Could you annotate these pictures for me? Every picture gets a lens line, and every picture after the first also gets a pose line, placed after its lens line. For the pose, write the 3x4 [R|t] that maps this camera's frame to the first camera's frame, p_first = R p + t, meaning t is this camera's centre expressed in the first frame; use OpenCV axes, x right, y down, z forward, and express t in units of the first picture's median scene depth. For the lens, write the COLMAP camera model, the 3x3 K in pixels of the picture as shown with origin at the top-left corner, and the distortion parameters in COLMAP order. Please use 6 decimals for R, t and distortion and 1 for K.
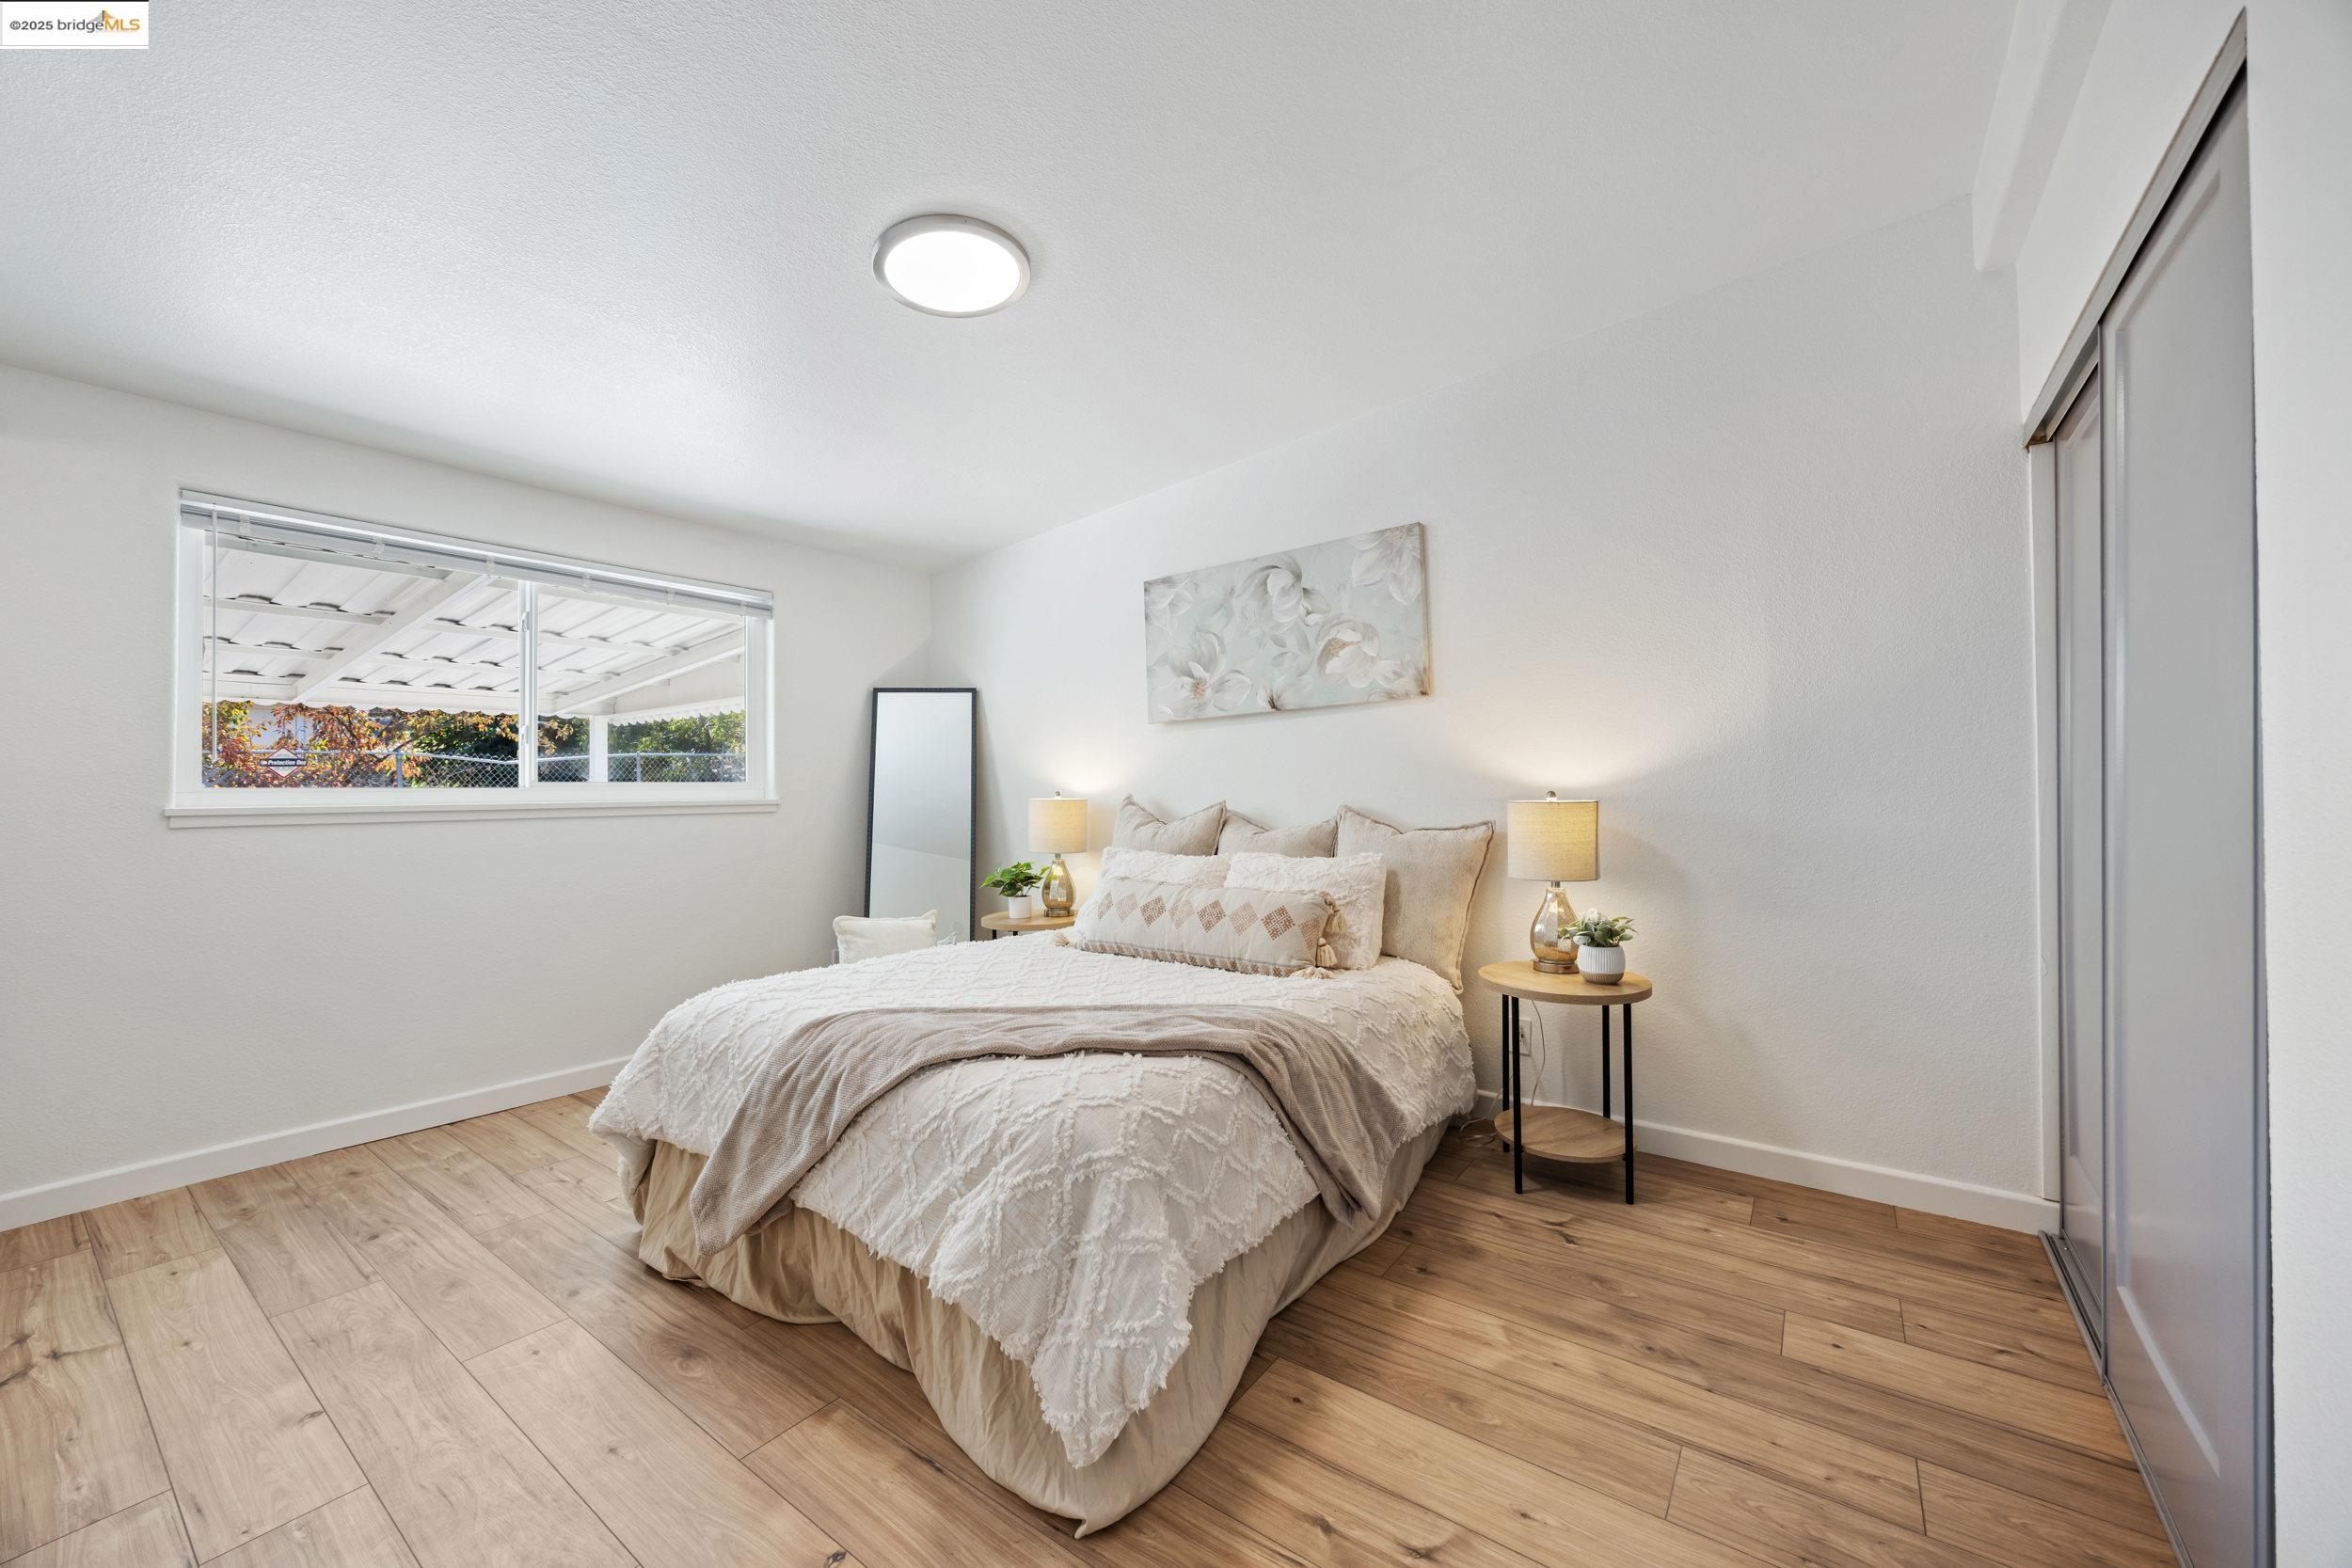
lens RADIAL K [[930.6, 0, 1175.5], [0, 930.6, 770.8], [0, 0, 1]] dist [-0.000303, 0.000048]
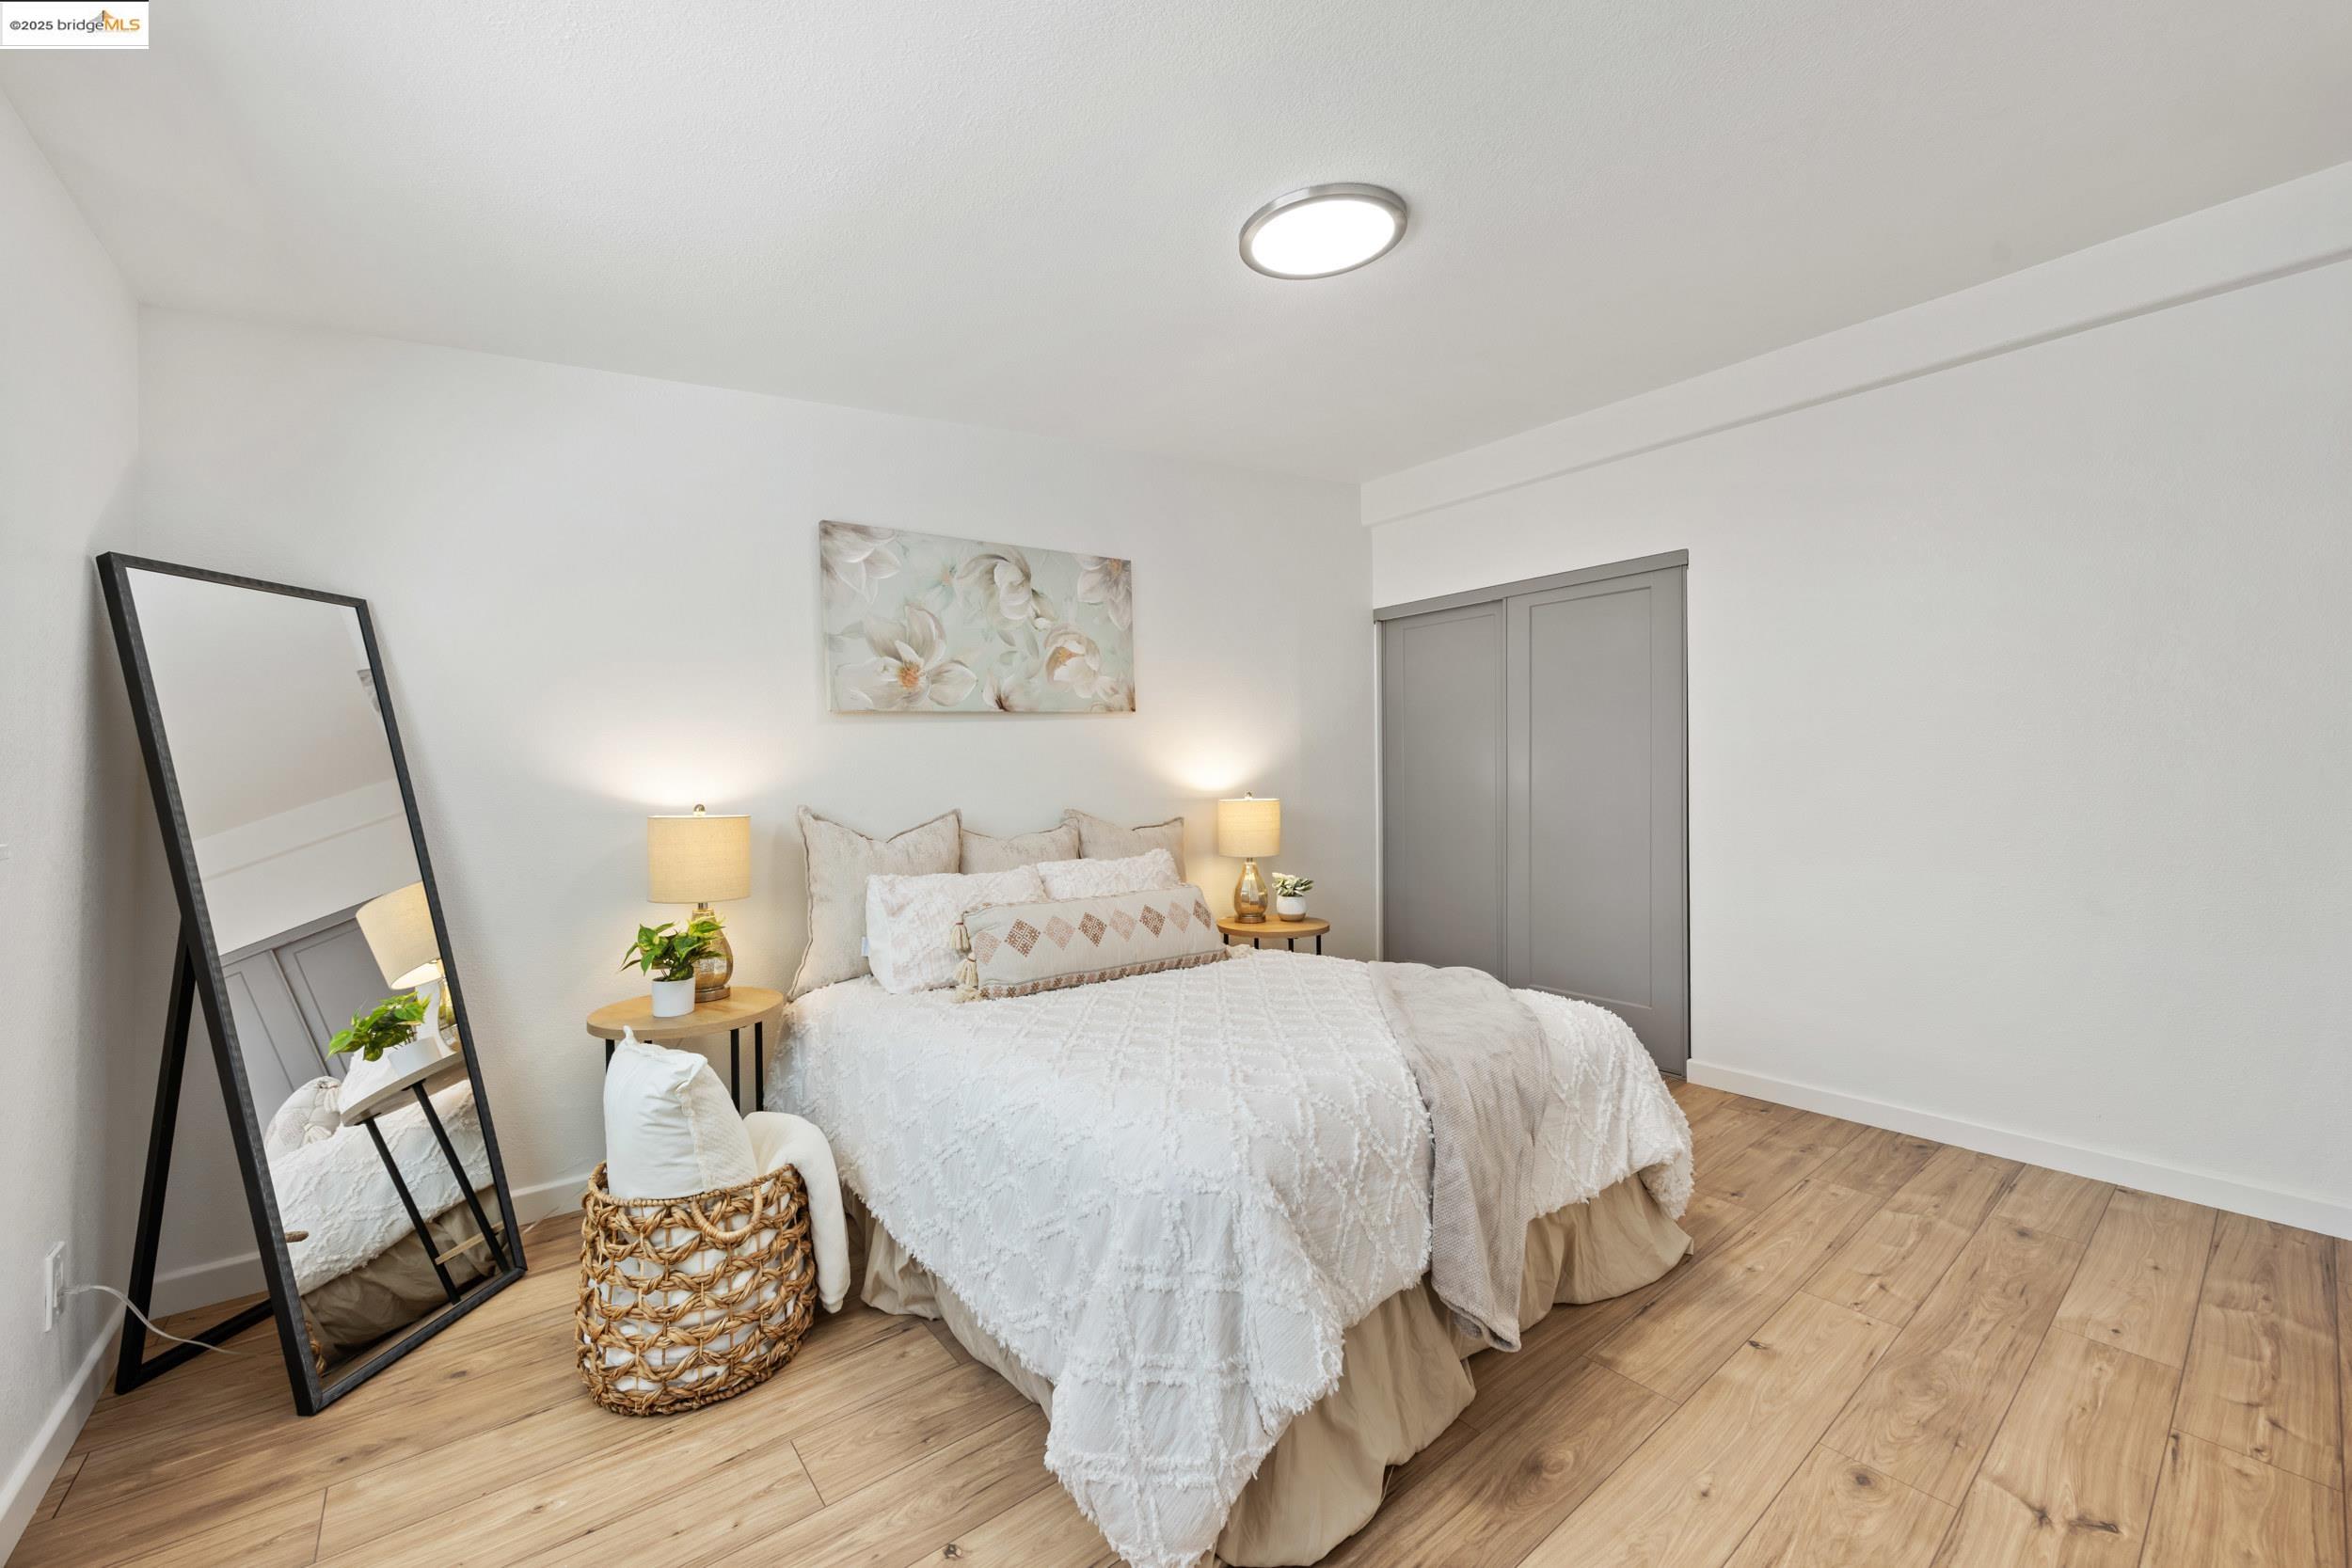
lens RADIAL K [[909.2, 0, 1201.2], [0, 909.2, 778.3], [0, 0, 1]] dist [-0.000875, -0.000196]
pose [[0.241323, -0.001693, 0.970443, -0.744182], [-0.013136, 0.999901, 0.005011, -0.003670], [-0.970356, -0.013957, 0.241277, 0.584783]]
